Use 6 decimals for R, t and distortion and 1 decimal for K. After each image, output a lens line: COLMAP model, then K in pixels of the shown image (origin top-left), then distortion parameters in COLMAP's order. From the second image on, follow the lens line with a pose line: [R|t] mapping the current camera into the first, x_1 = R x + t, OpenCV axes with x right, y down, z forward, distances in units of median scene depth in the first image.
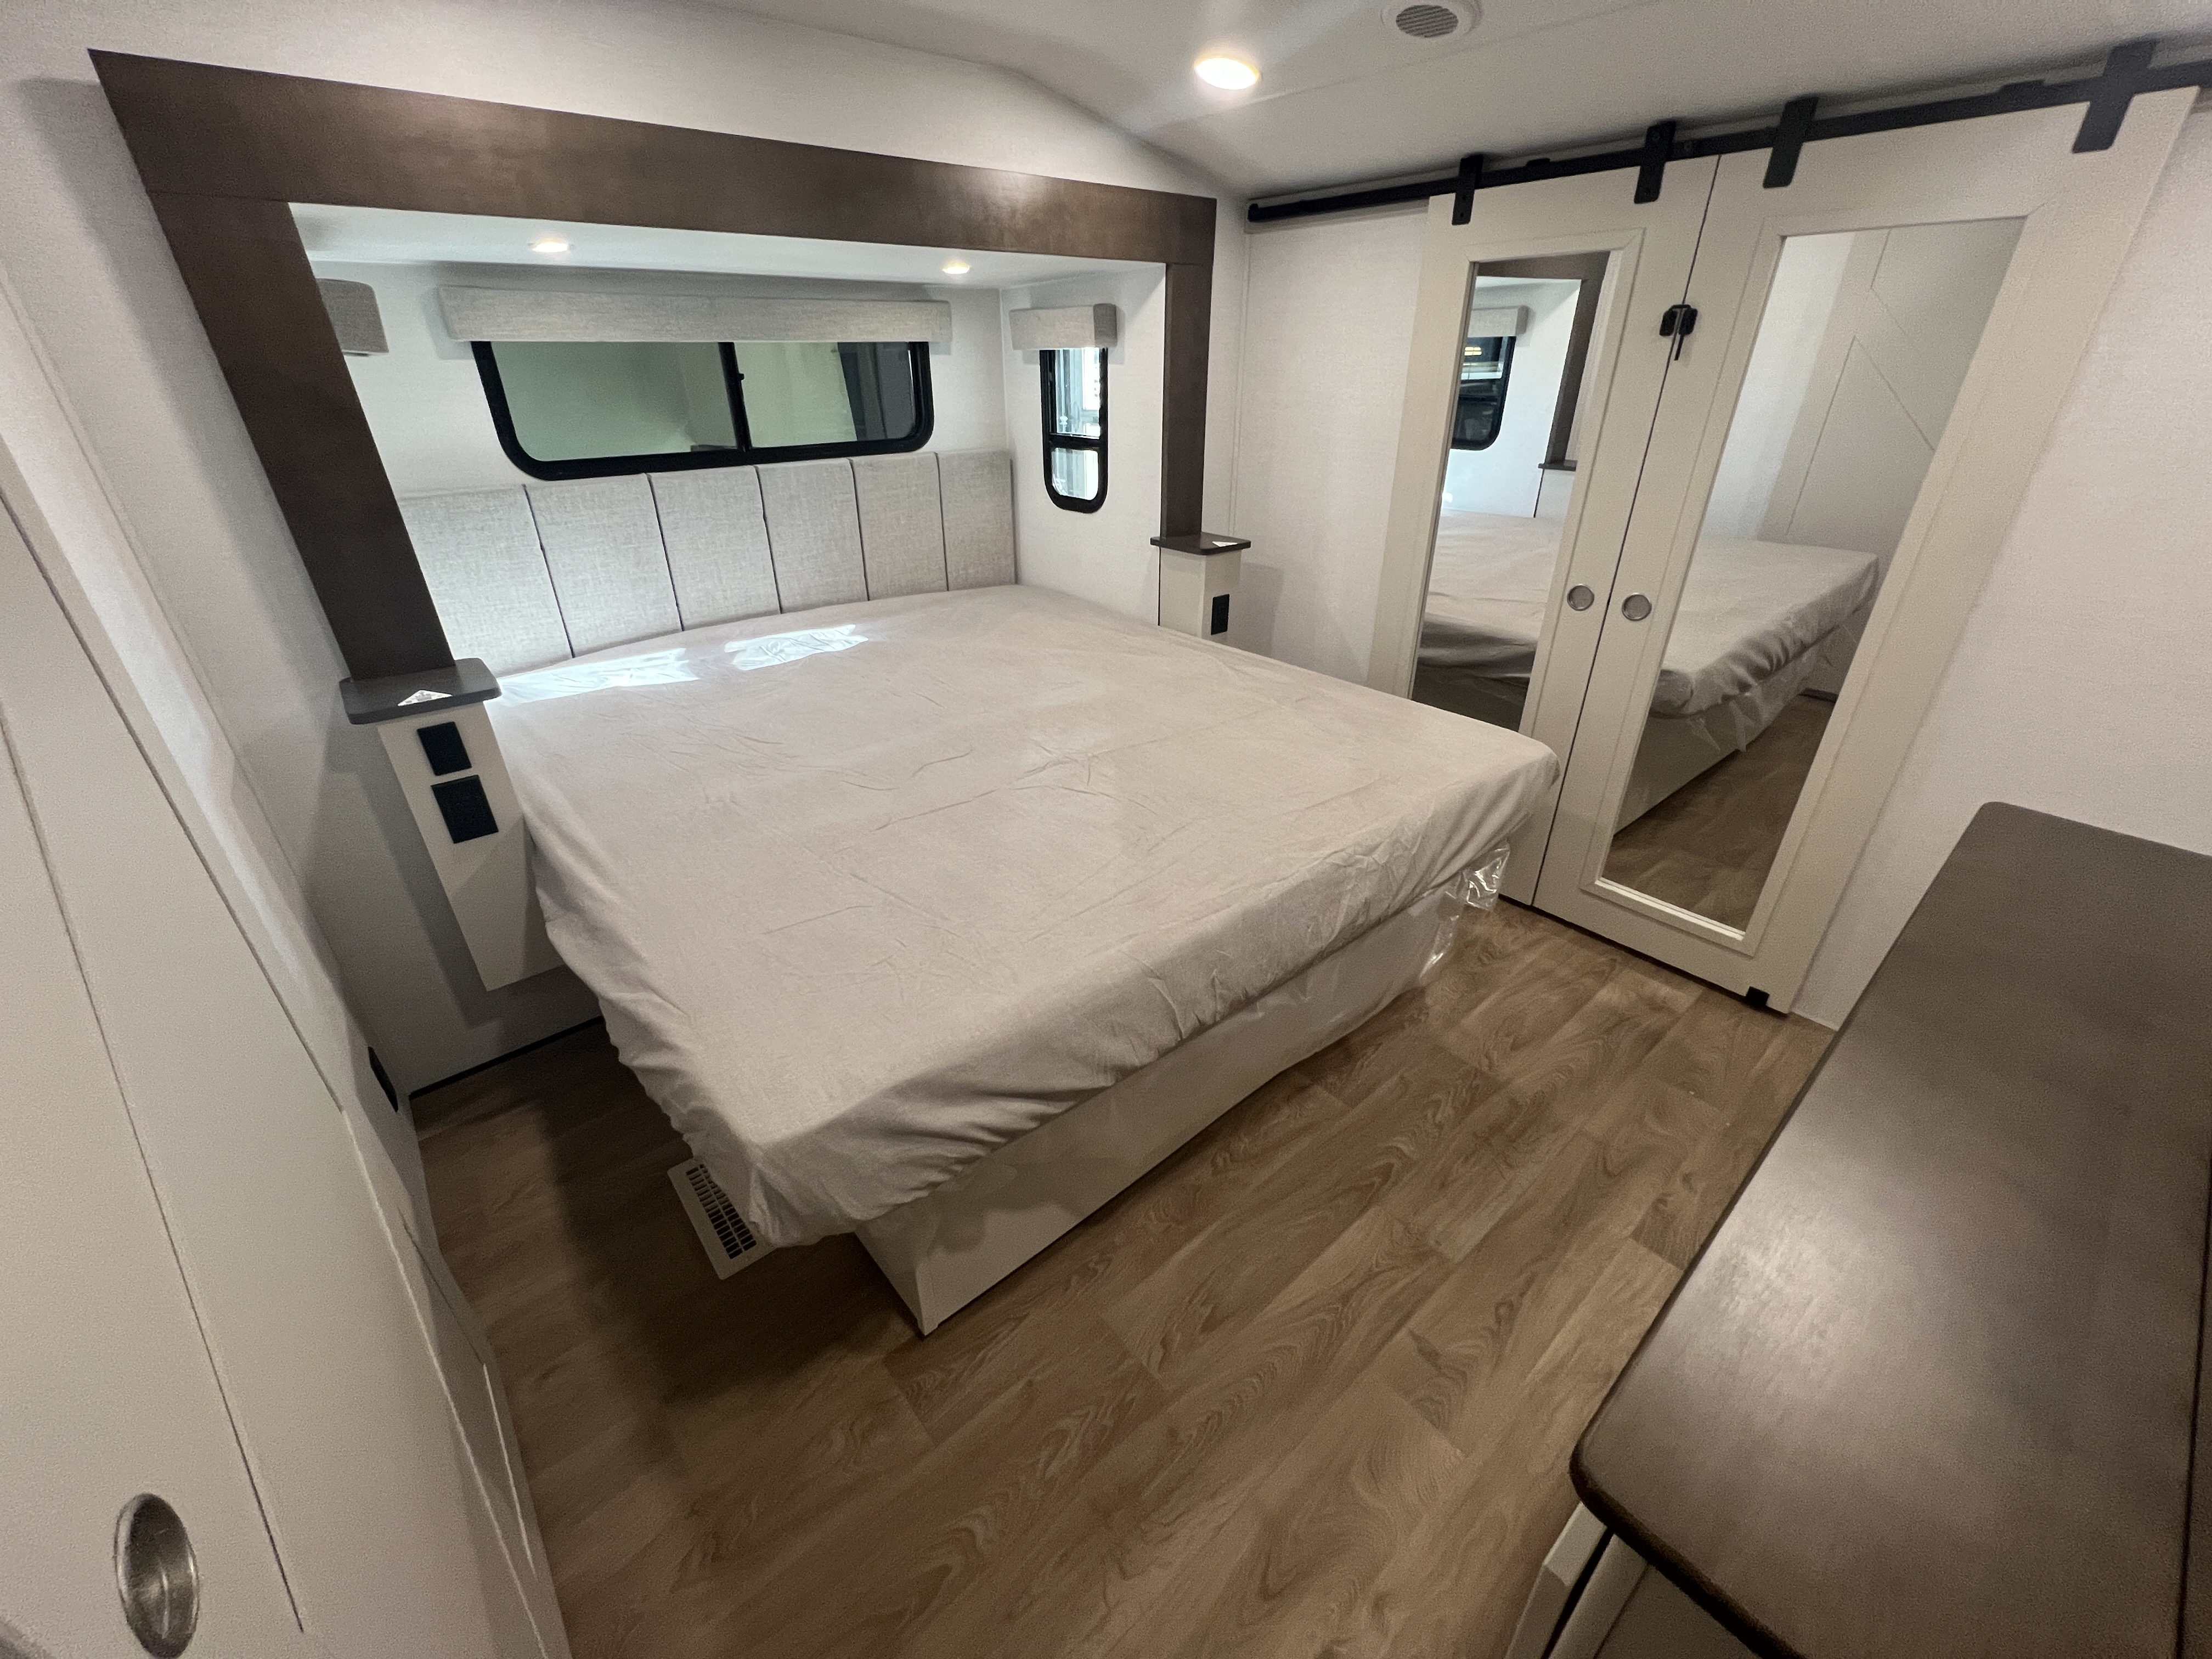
lens RADIAL K [[885.4, 0, 1090.4], [0, 885.4, 820.3], [0, 0, 1]] dist [-0.004500, 0.001088]
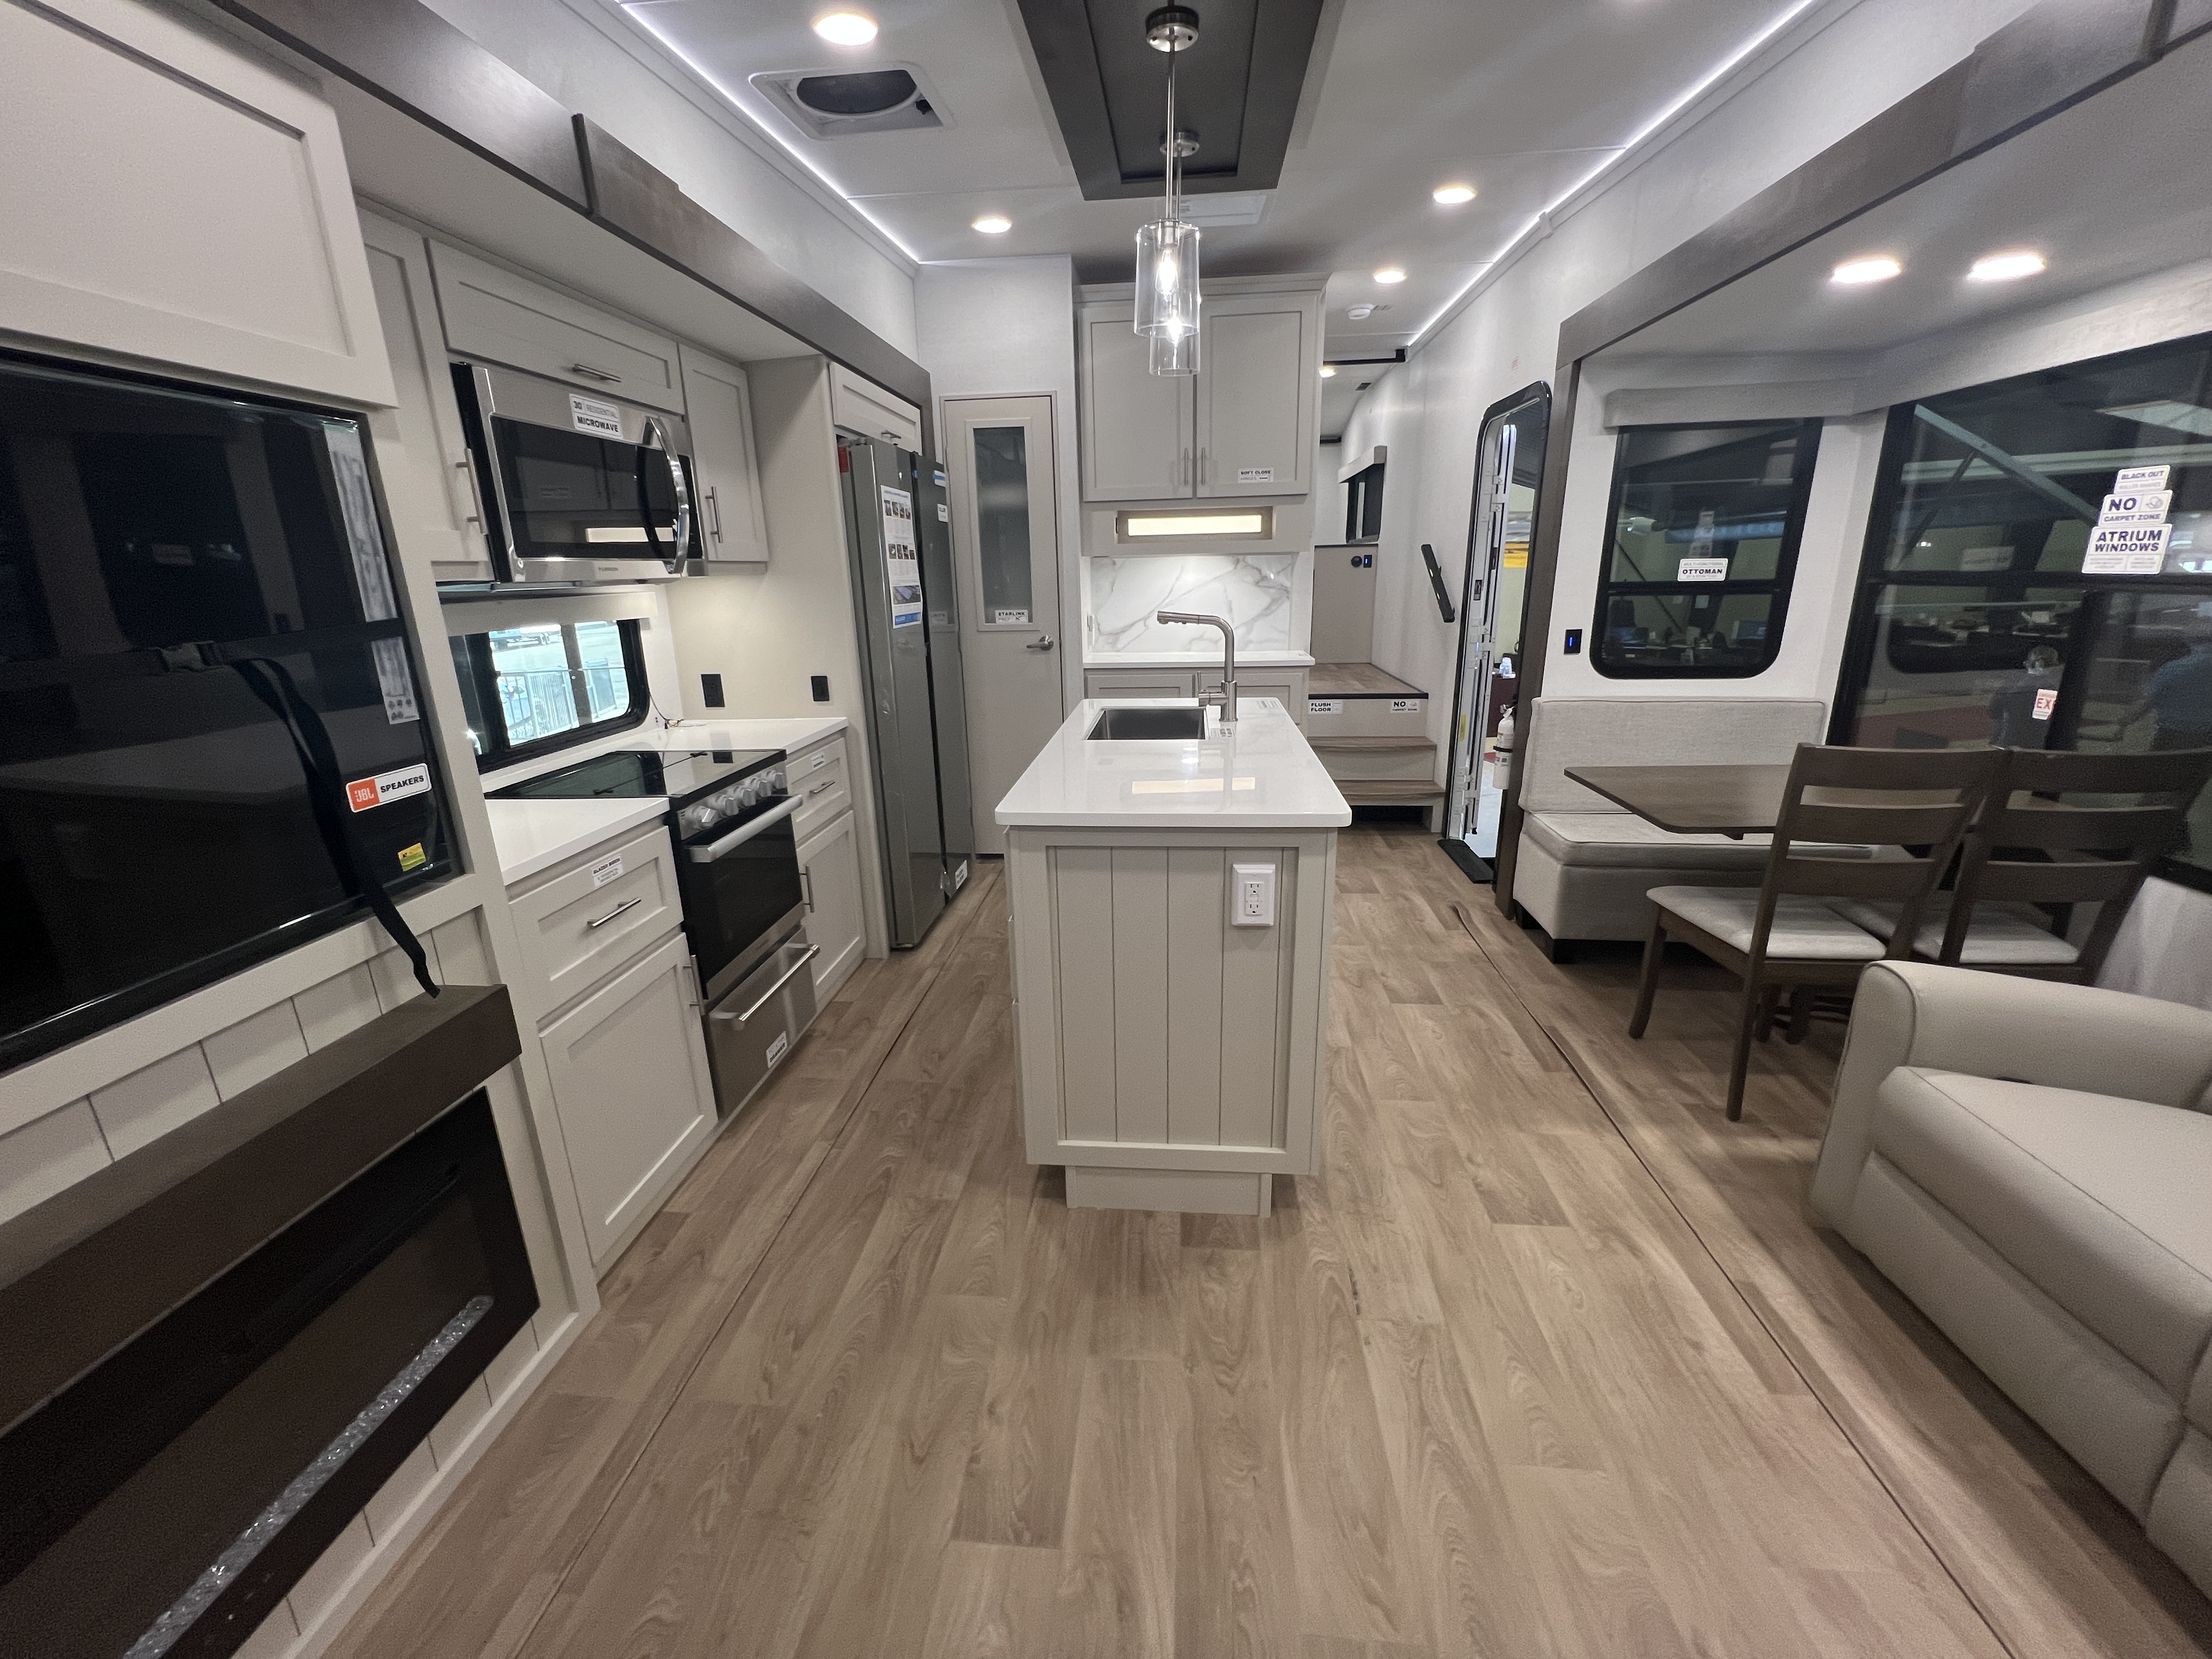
lens RADIAL K [[885.4, 0, 1095.6], [0, 885.4, 826.5], [0, 0, 1]] dist [-0.004500, 0.001088]
pose [[0.716087, -0.201999, 0.668144, 0.292574], [0.336738, 0.938430, -0.077186, -0.047886], [-0.611414, 0.280261, 0.740018, 0.114948]]
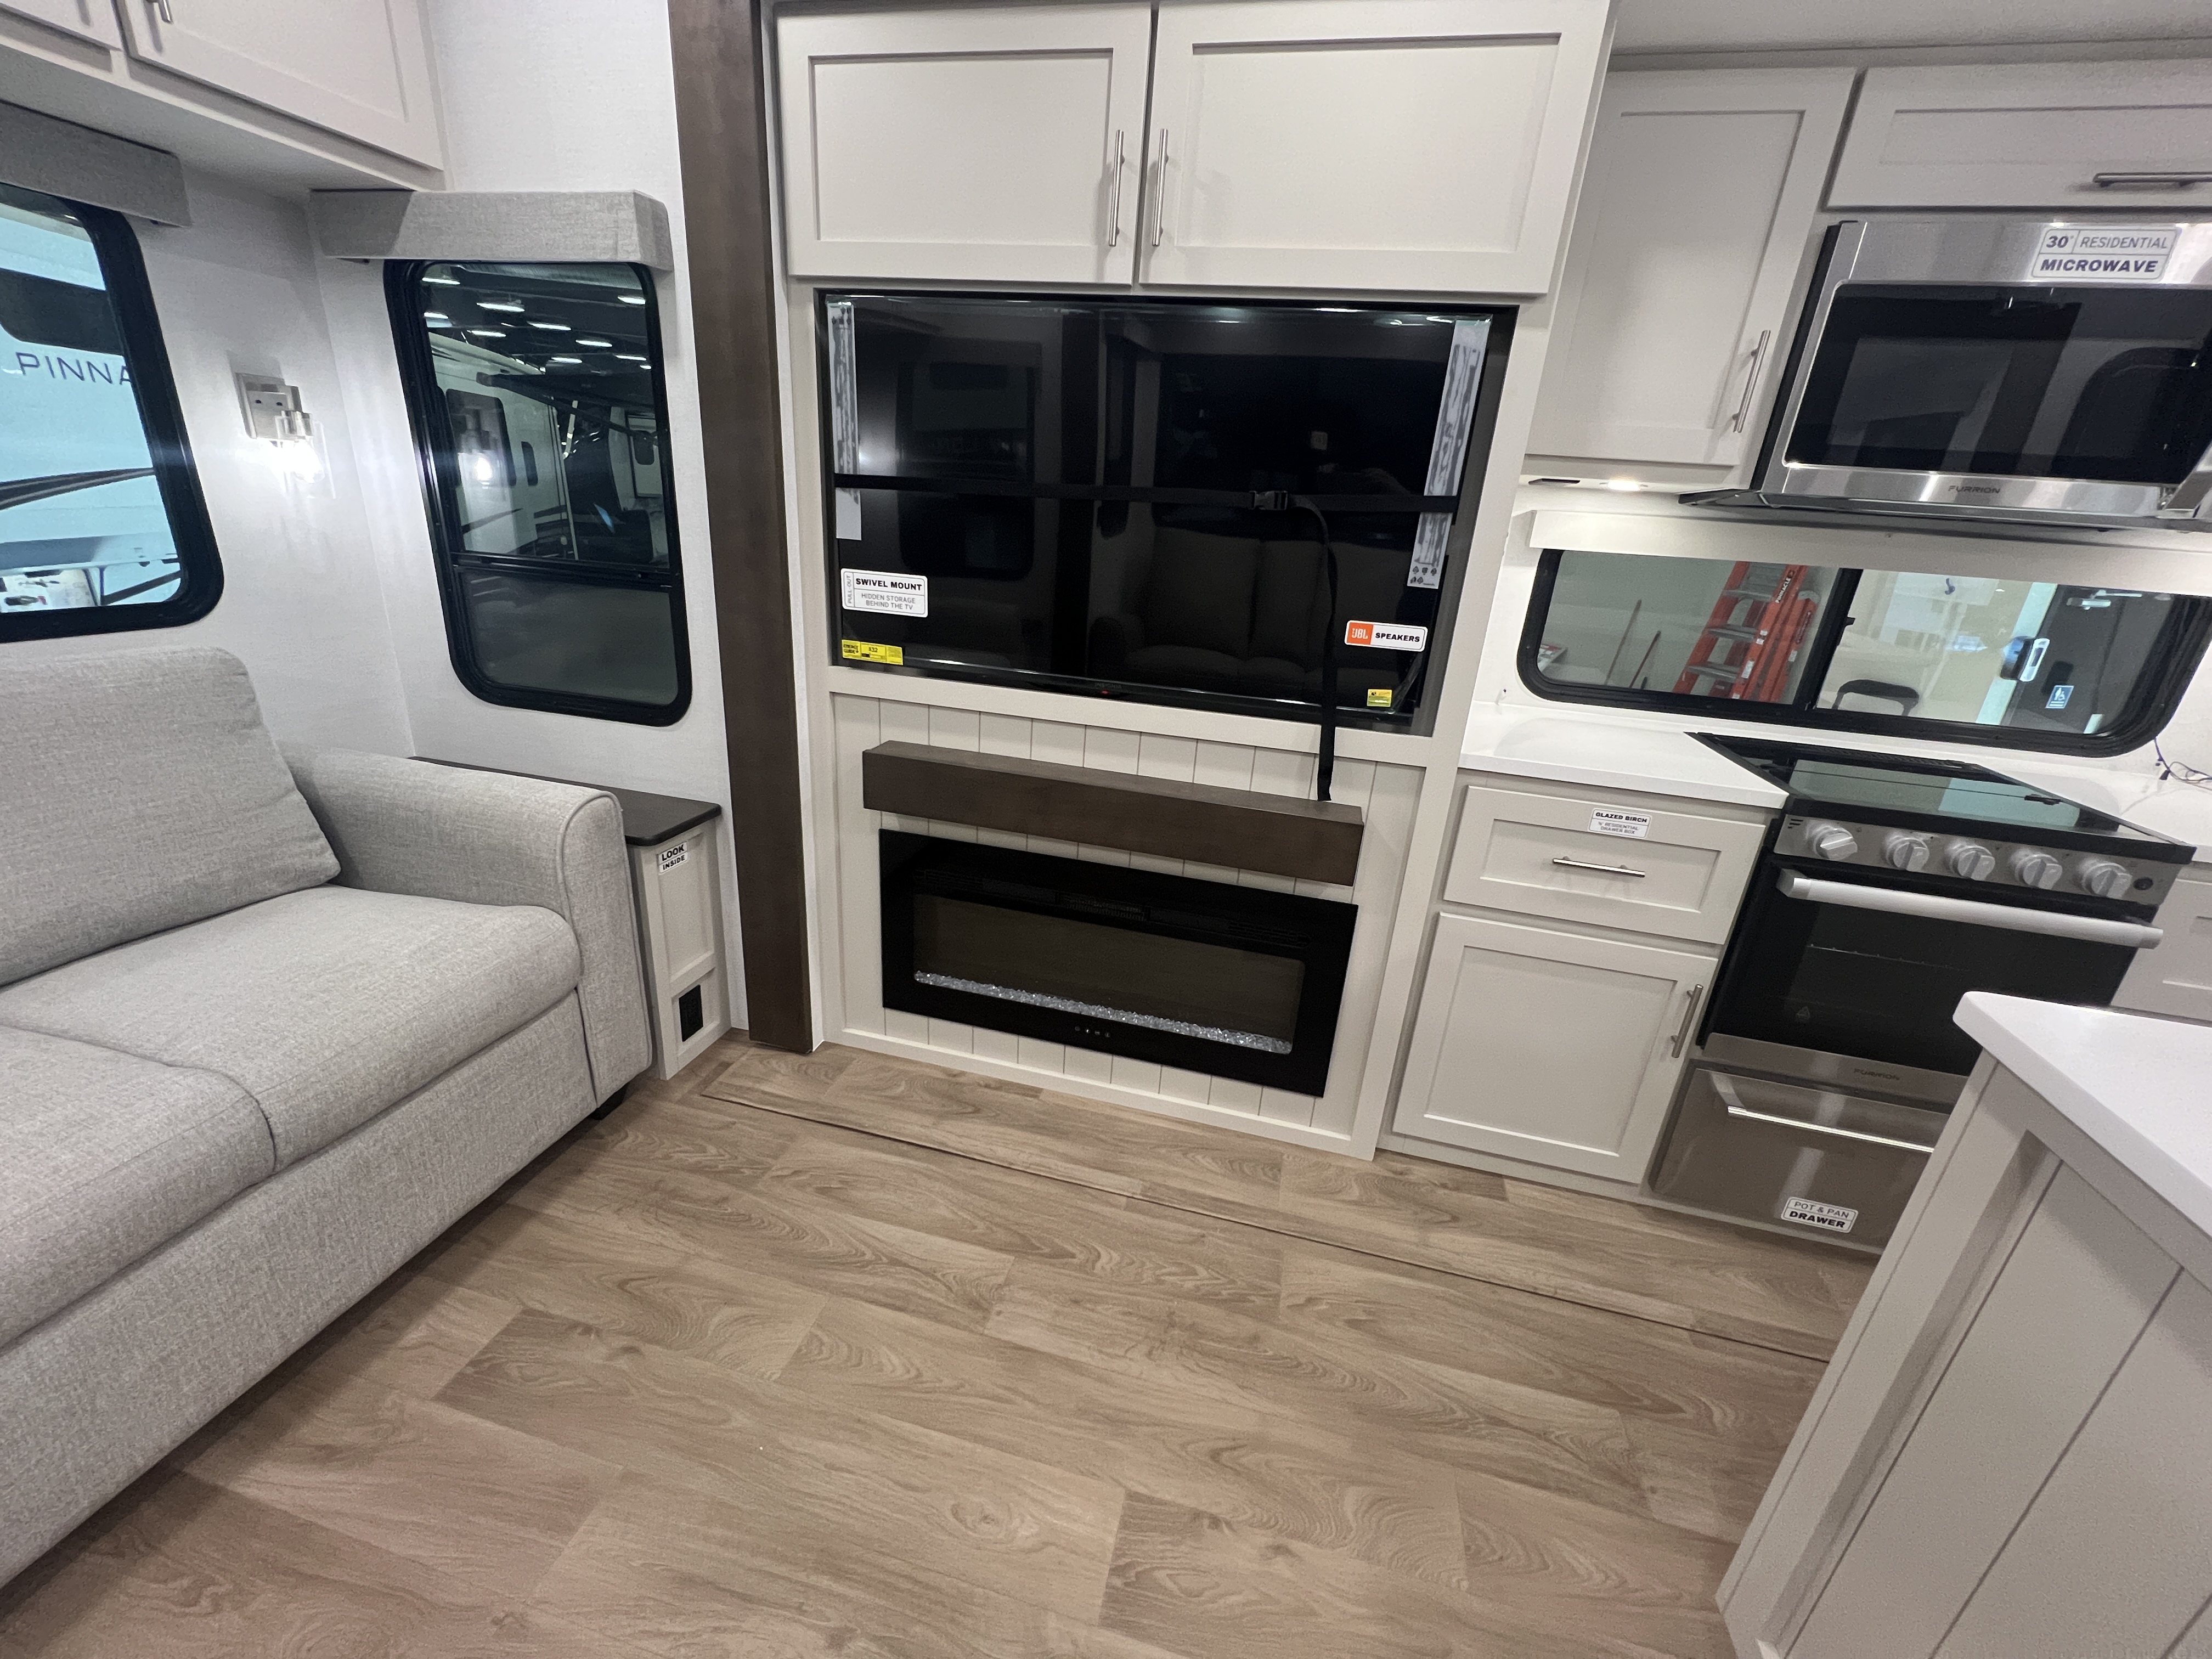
lens RADIAL K [[885.4, 0, 1104.8], [0, 885.4, 824.7], [0, 0, 1]] dist [-0.004500, 0.001088]
pose [[0.587639, 0.328322, -0.739517, 0.994933], [-0.438267, 0.897443, 0.050178, -0.087396], [0.680149, 0.294619, 0.671265, 0.292578]]
